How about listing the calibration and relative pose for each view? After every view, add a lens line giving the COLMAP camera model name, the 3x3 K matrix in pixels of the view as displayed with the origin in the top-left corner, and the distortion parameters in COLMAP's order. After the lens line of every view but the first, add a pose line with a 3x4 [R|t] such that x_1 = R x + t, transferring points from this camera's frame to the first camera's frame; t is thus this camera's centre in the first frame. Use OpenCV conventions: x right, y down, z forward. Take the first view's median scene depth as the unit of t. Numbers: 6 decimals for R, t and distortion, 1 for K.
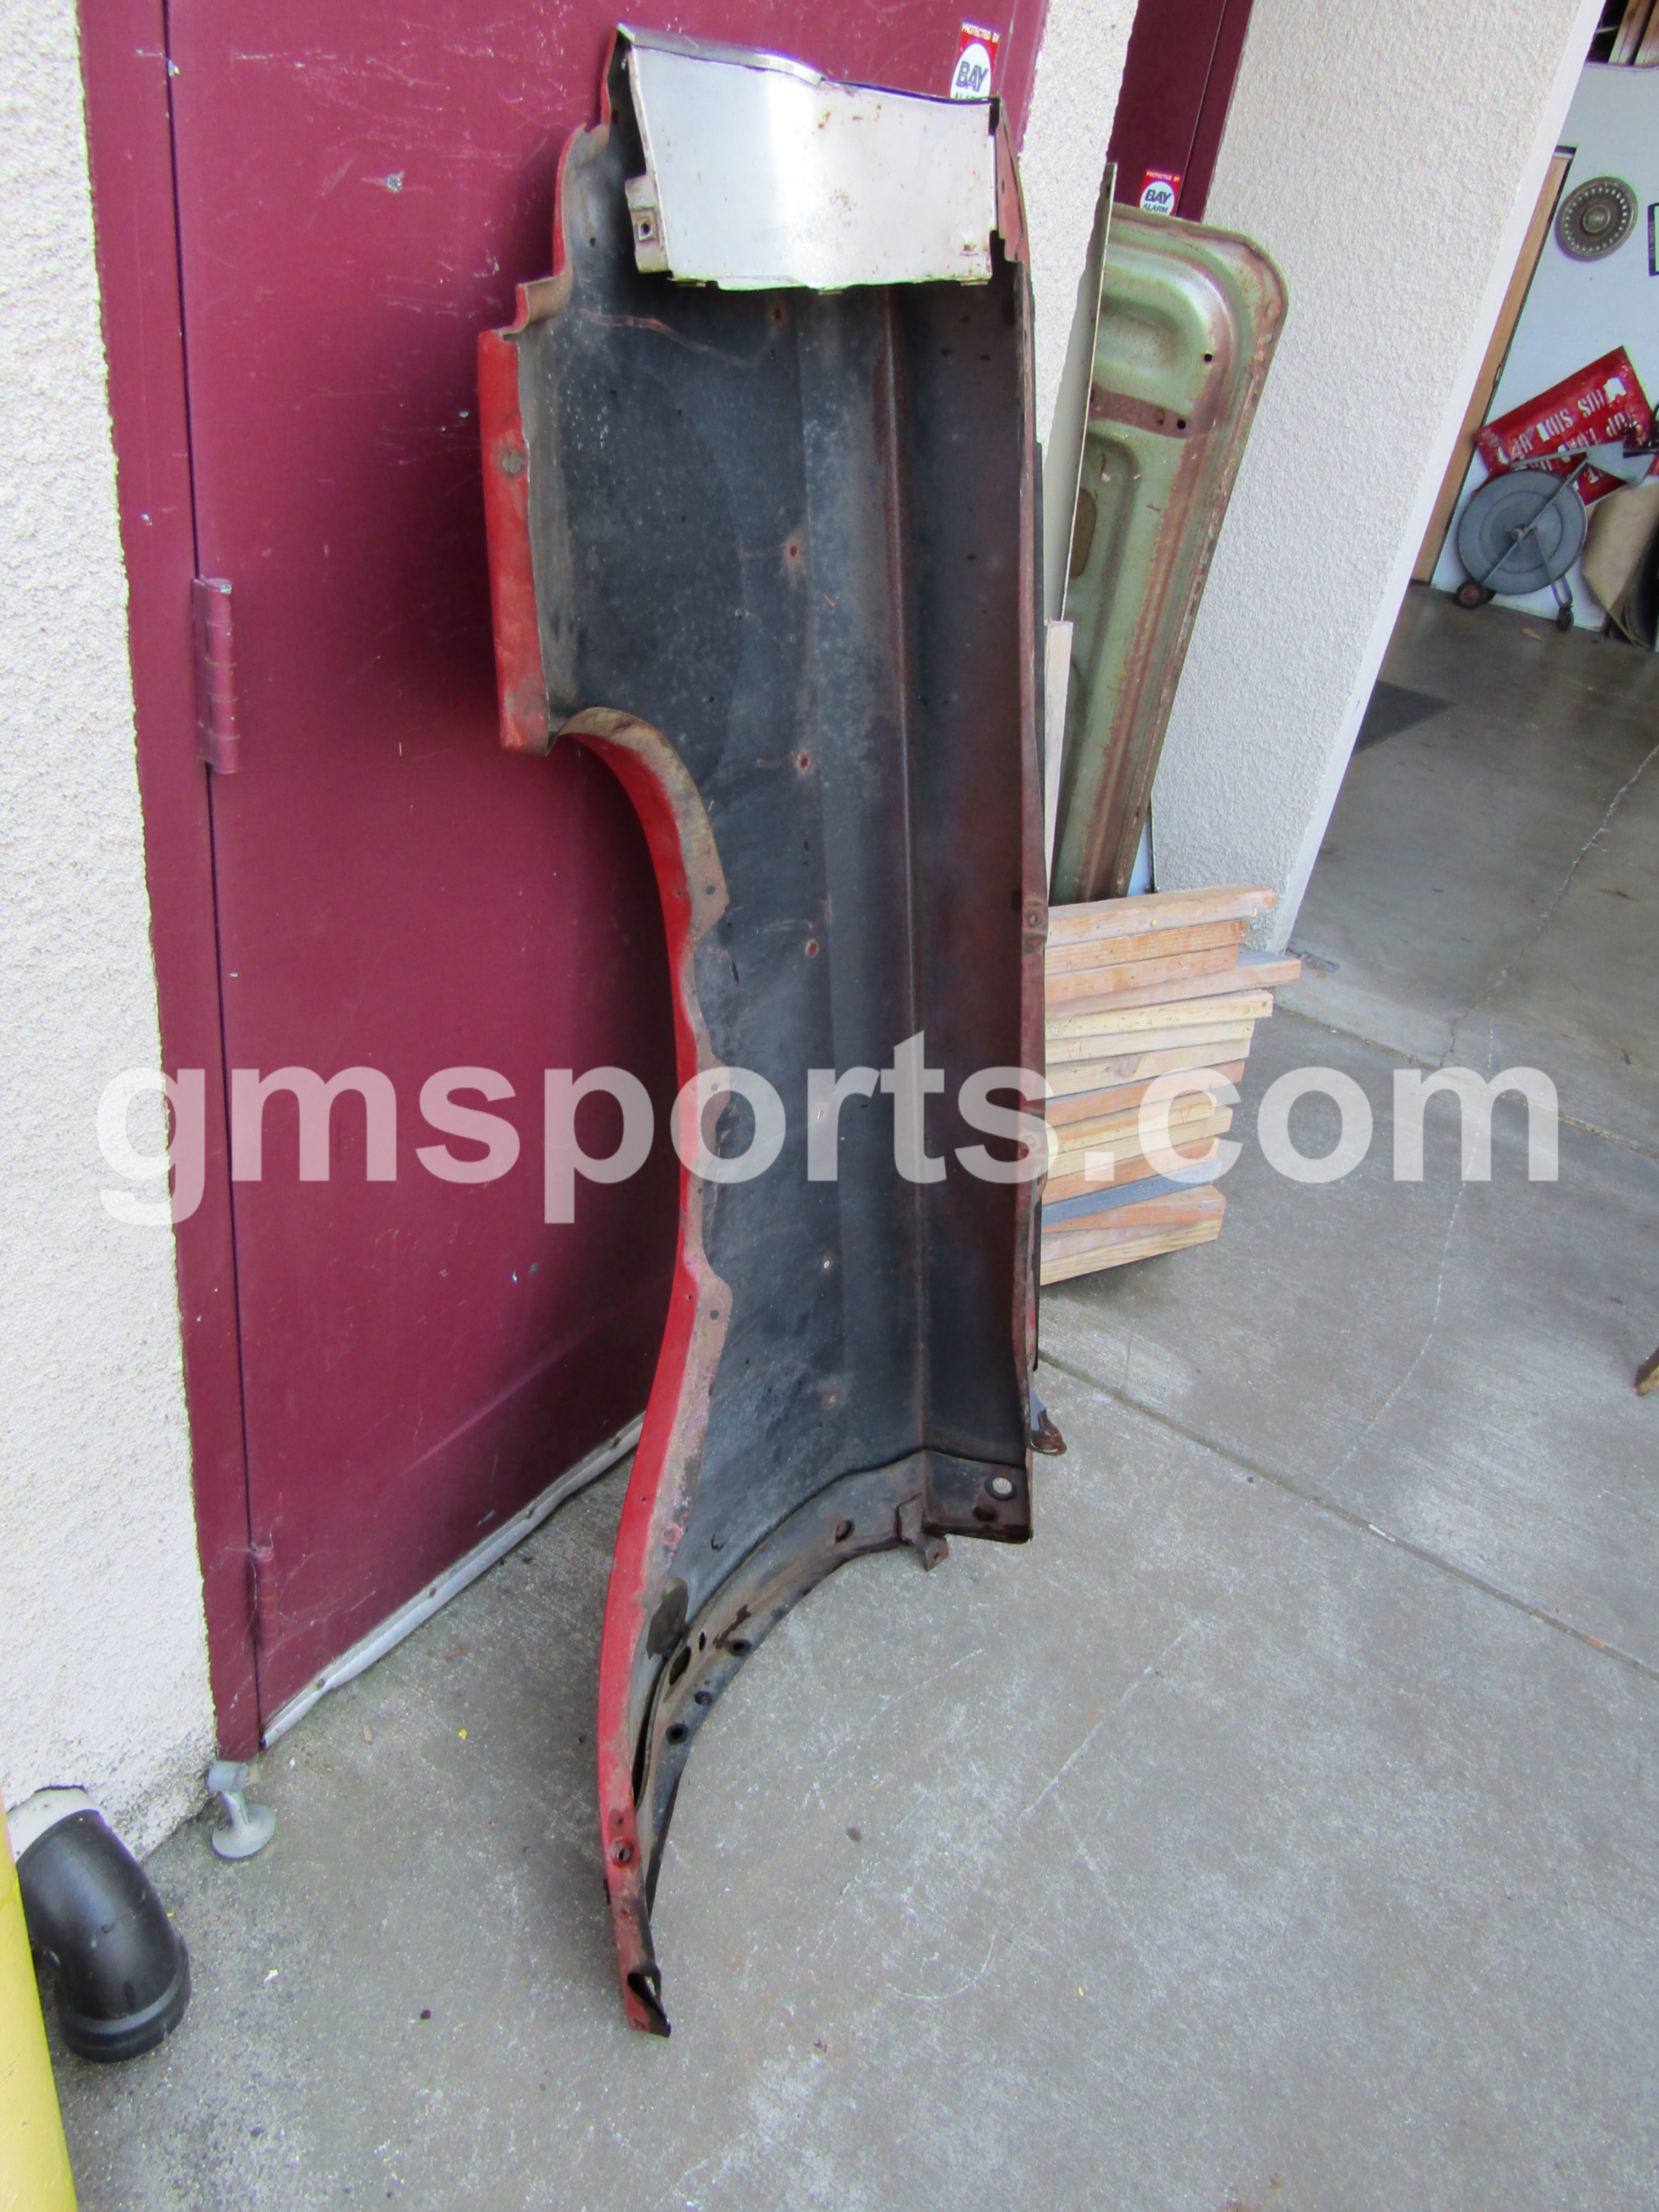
lens RADIAL K [[1563.3, 0, 832.8], [0, 1563.3, 1106.8], [0, 0, 1]] dist [-0.005639, -0.001607]
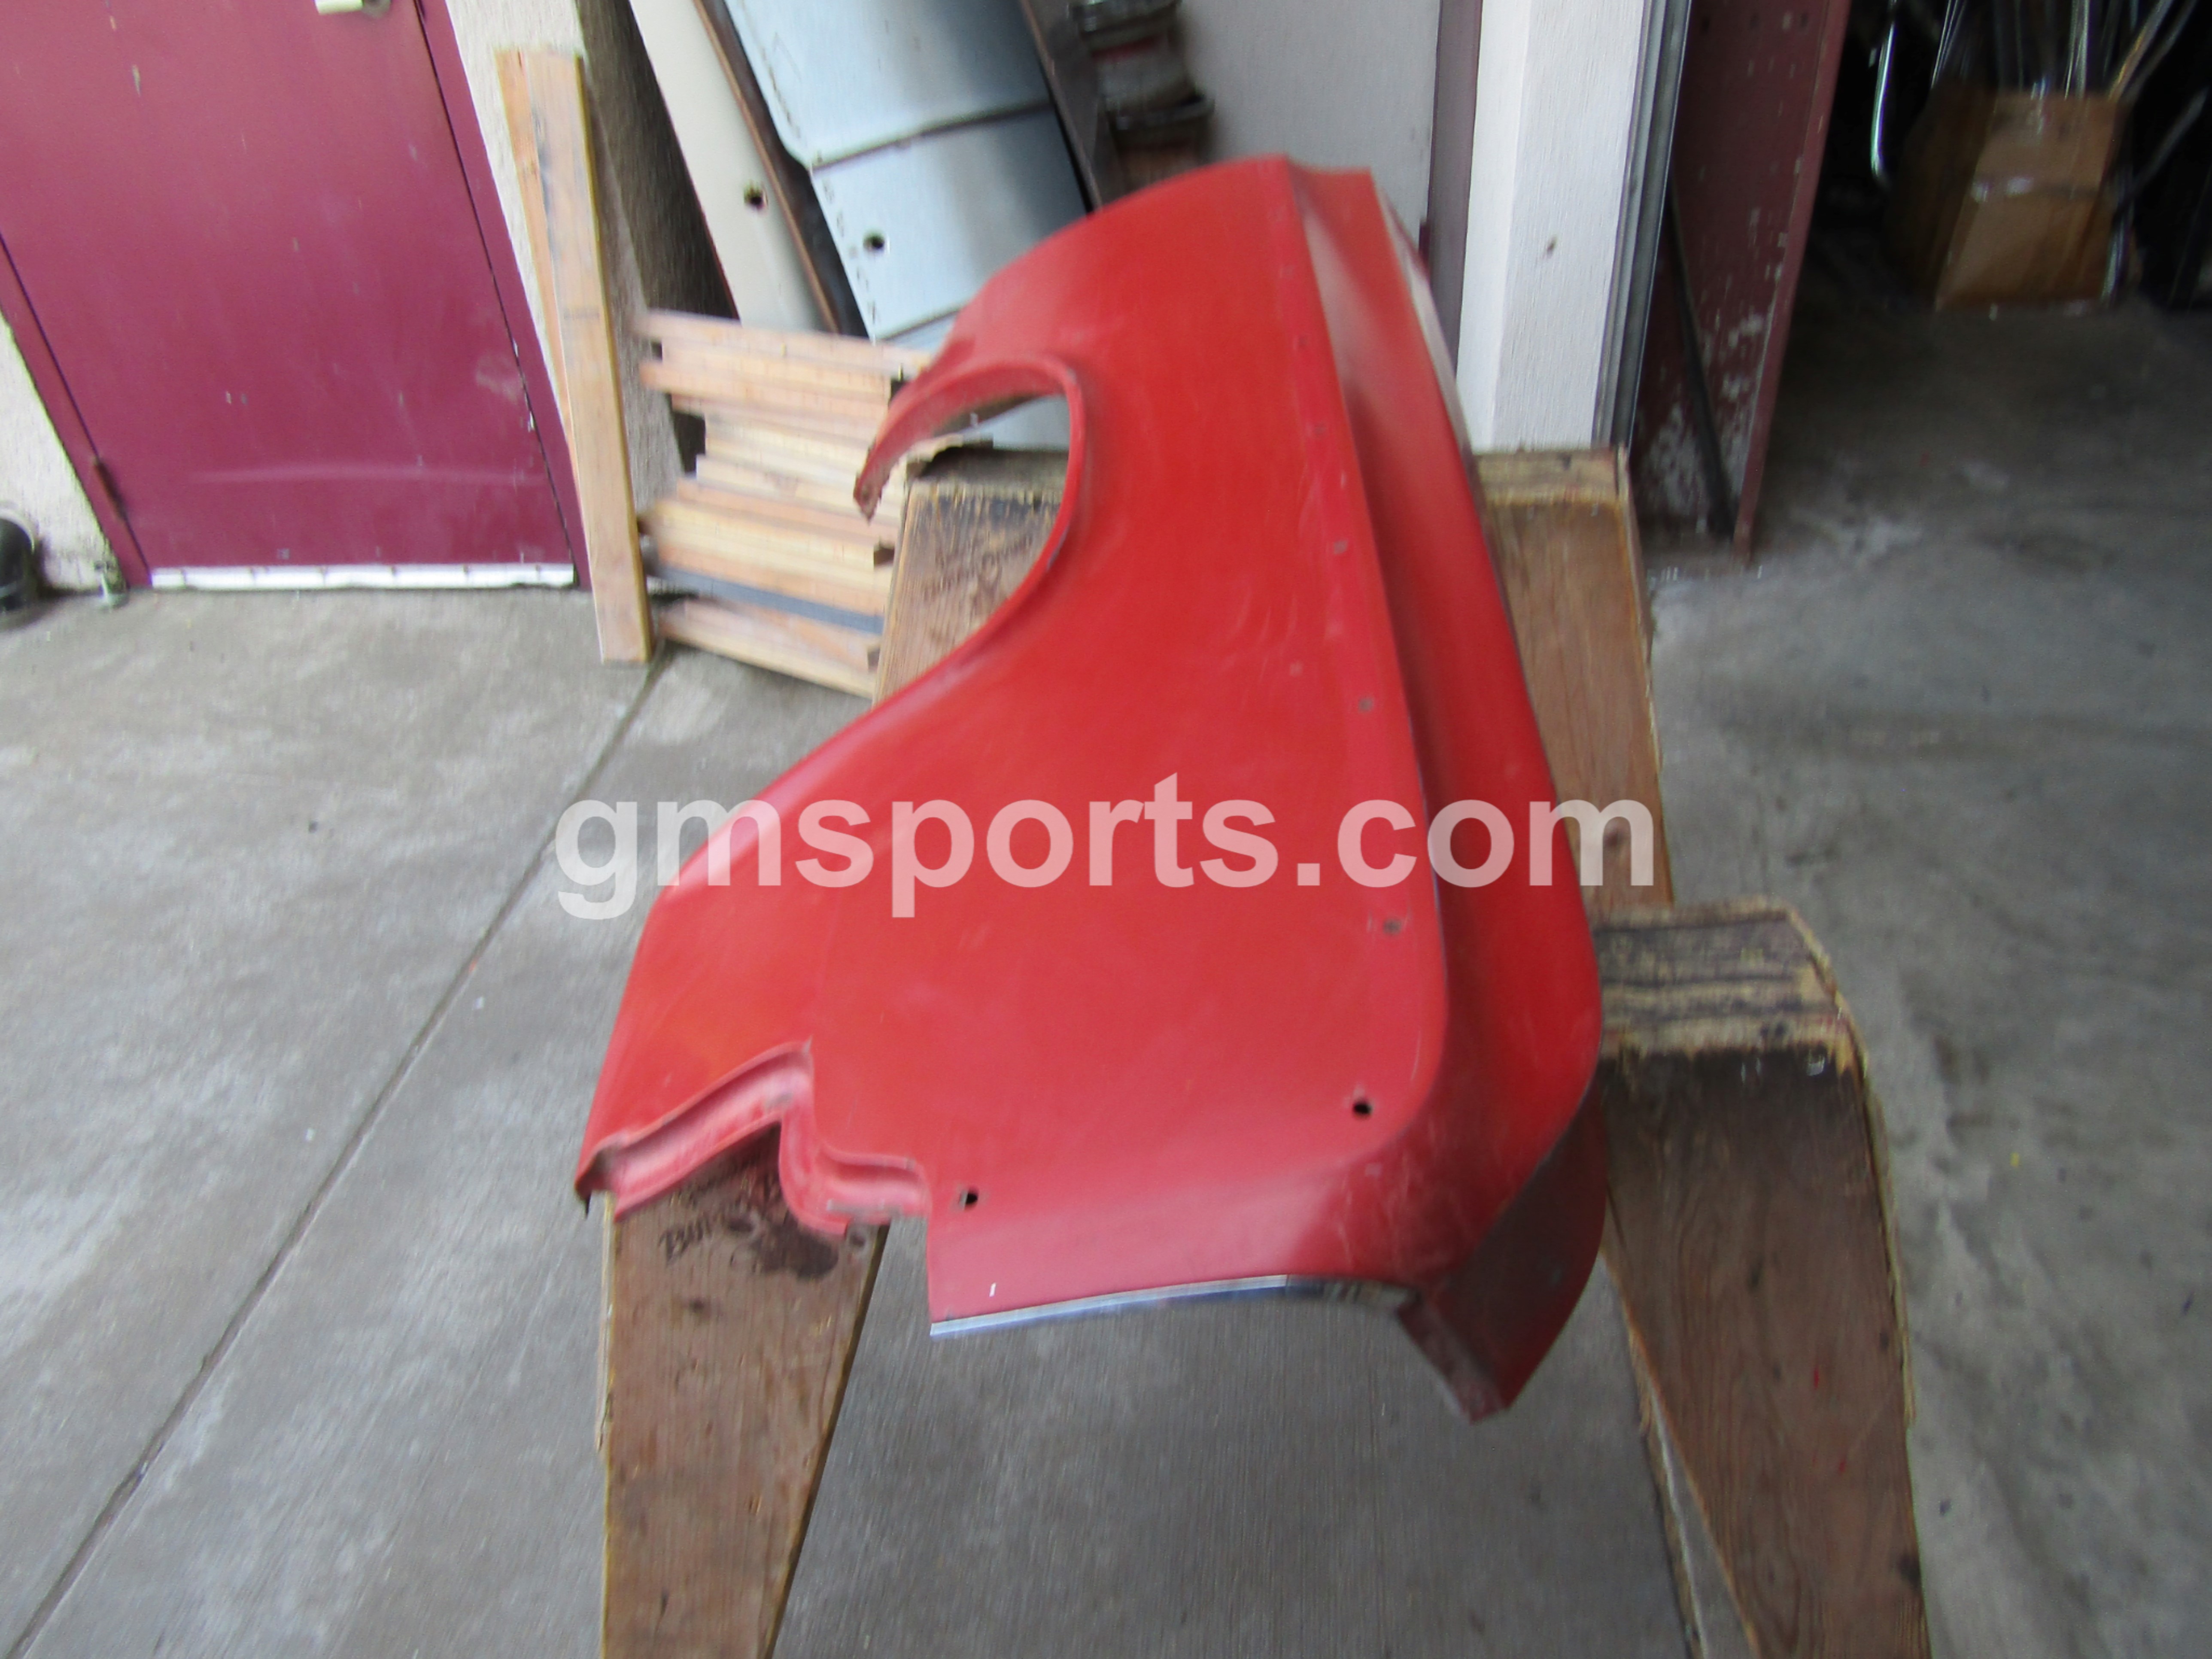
lens RADIAL K [[1563.3, 0, 1104.3], [0, 1563.3, 829.8], [0, 0, 1]] dist [-0.005639, -0.001607]
pose [[0.446040, 0.355037, -0.821582, 1.996744], [-0.345081, 0.915201, 0.208148, -0.169734], [0.825813, 0.190670, 0.530733, 0.966562]]
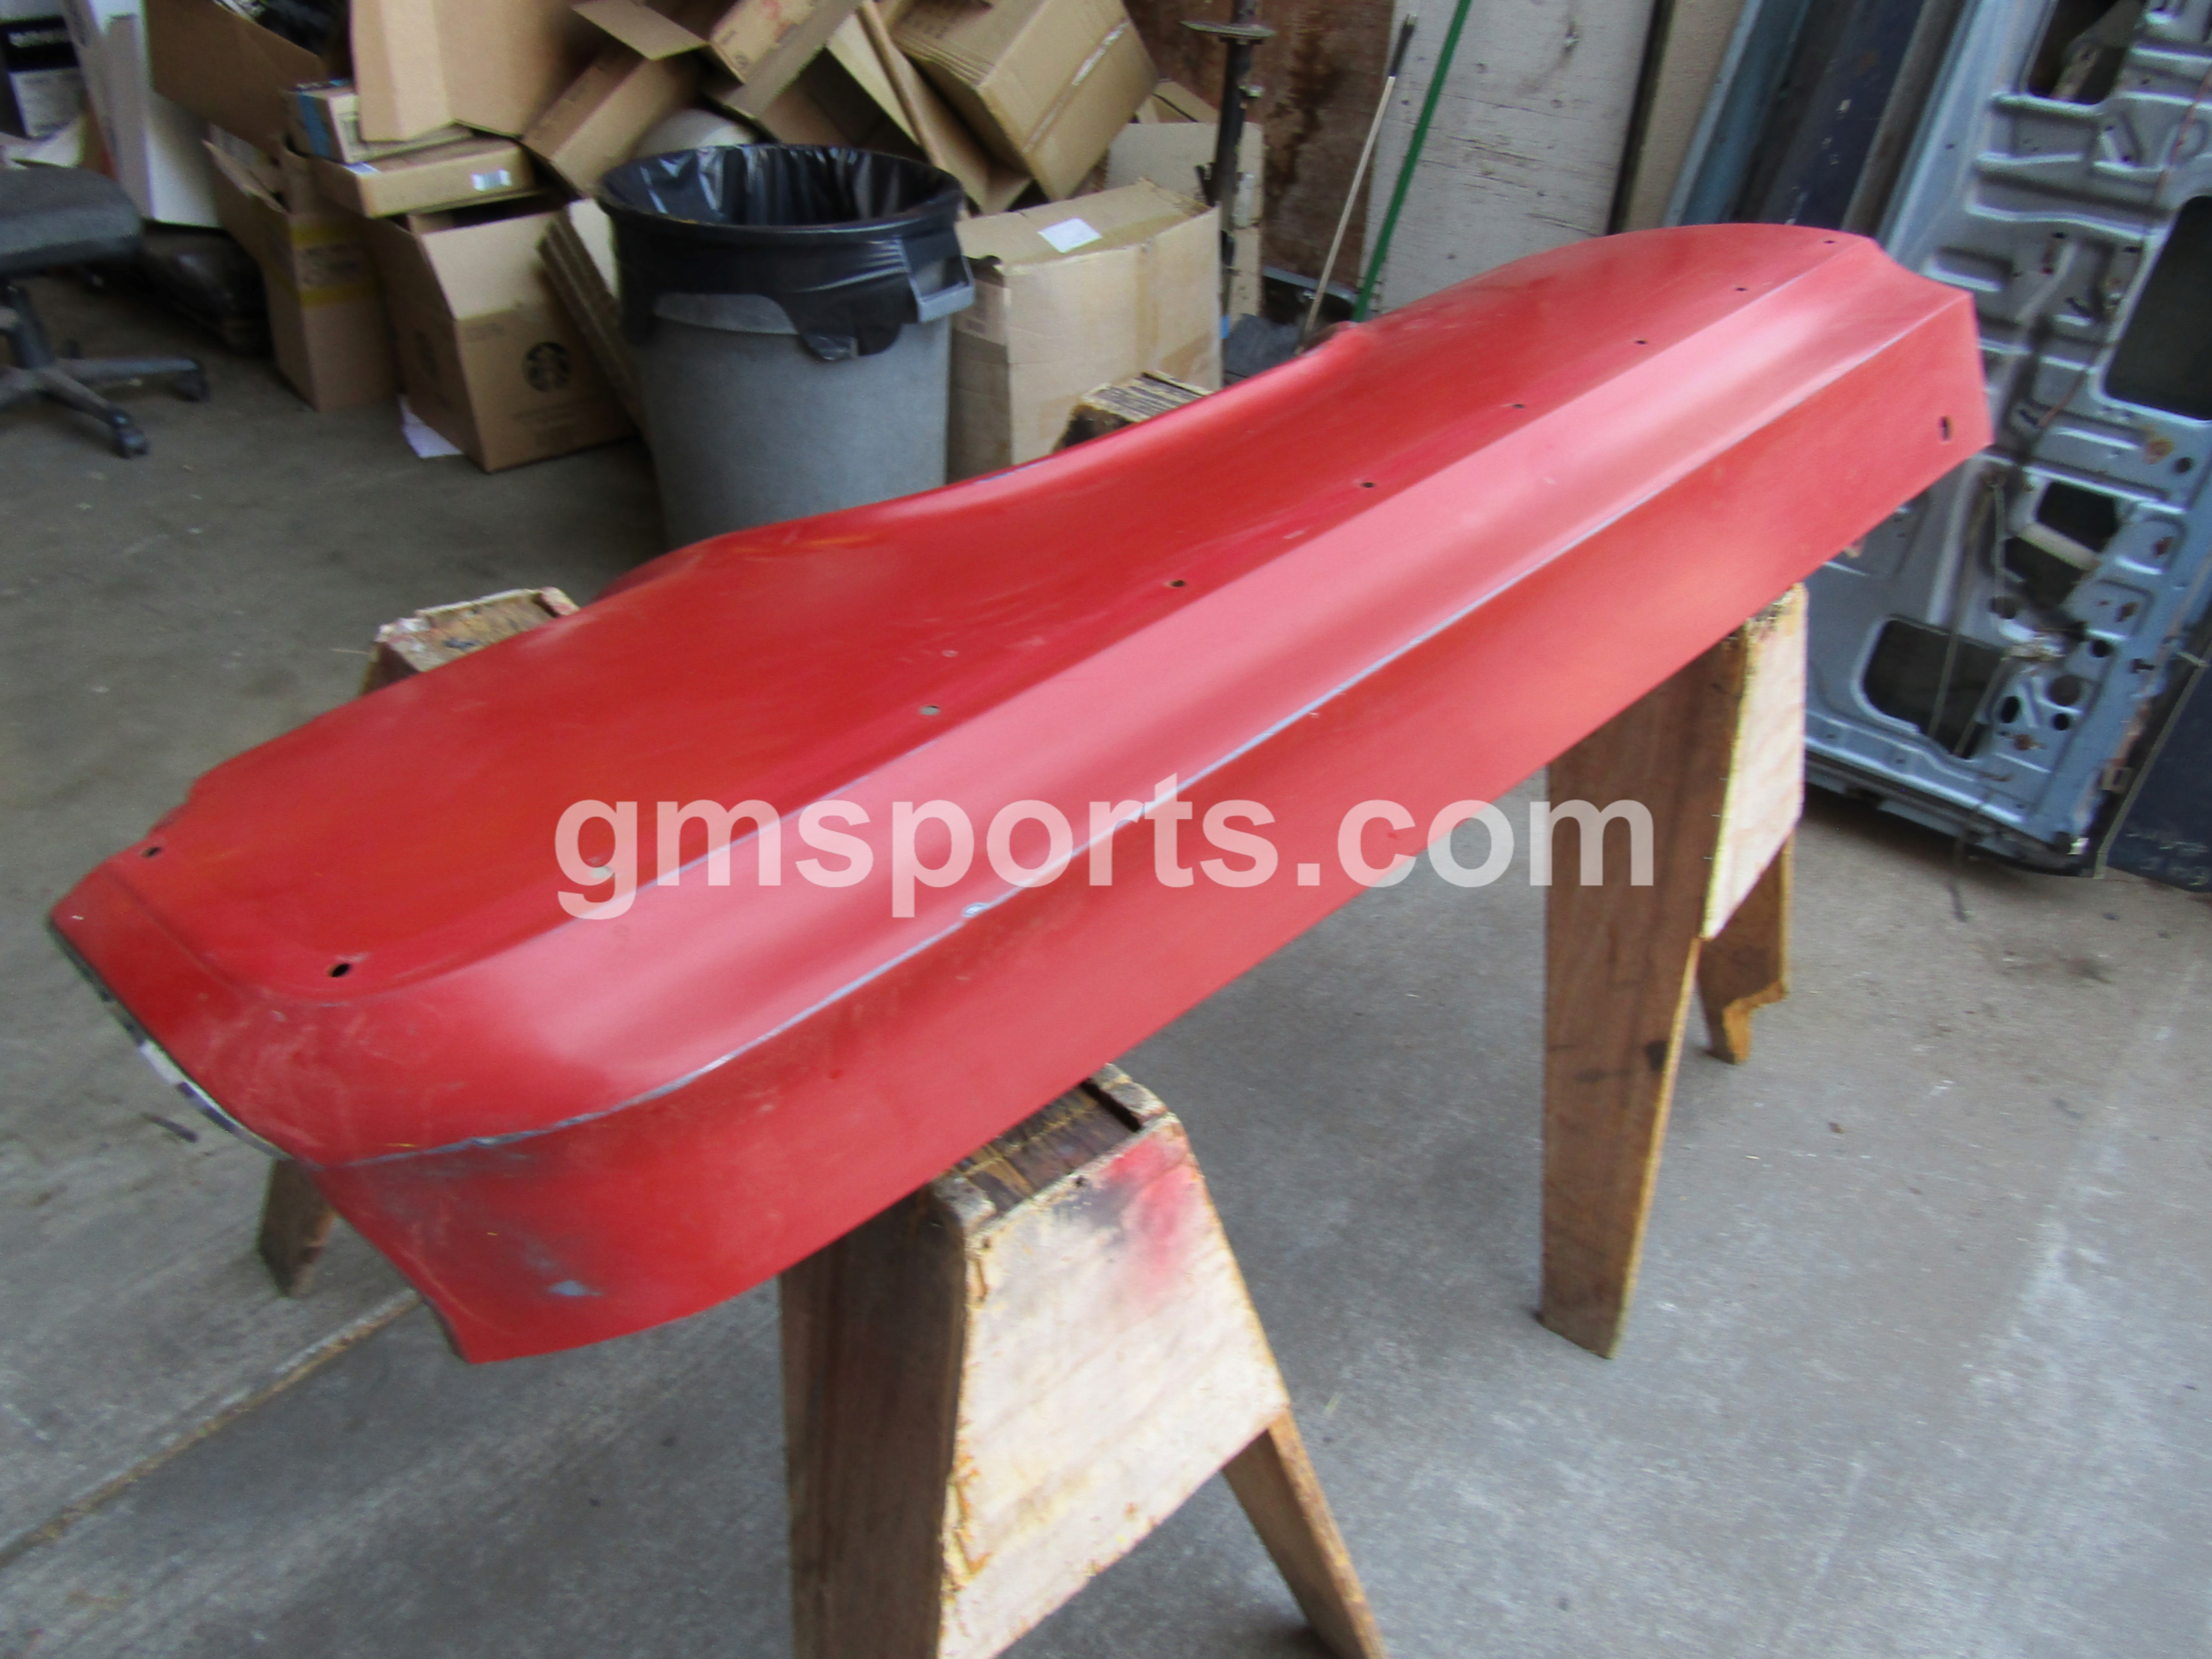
lens RADIAL K [[1563.3, 0, 1108.5], [0, 1563.3, 851.6], [0, 0, 1]] dist [-0.005639, -0.001607]
pose [[0.147245, -0.692516, 0.706215, 0.602224], [0.487320, 0.672117, 0.557474, -0.491231], [-0.860719, 0.262068, 0.436443, 1.145136]]
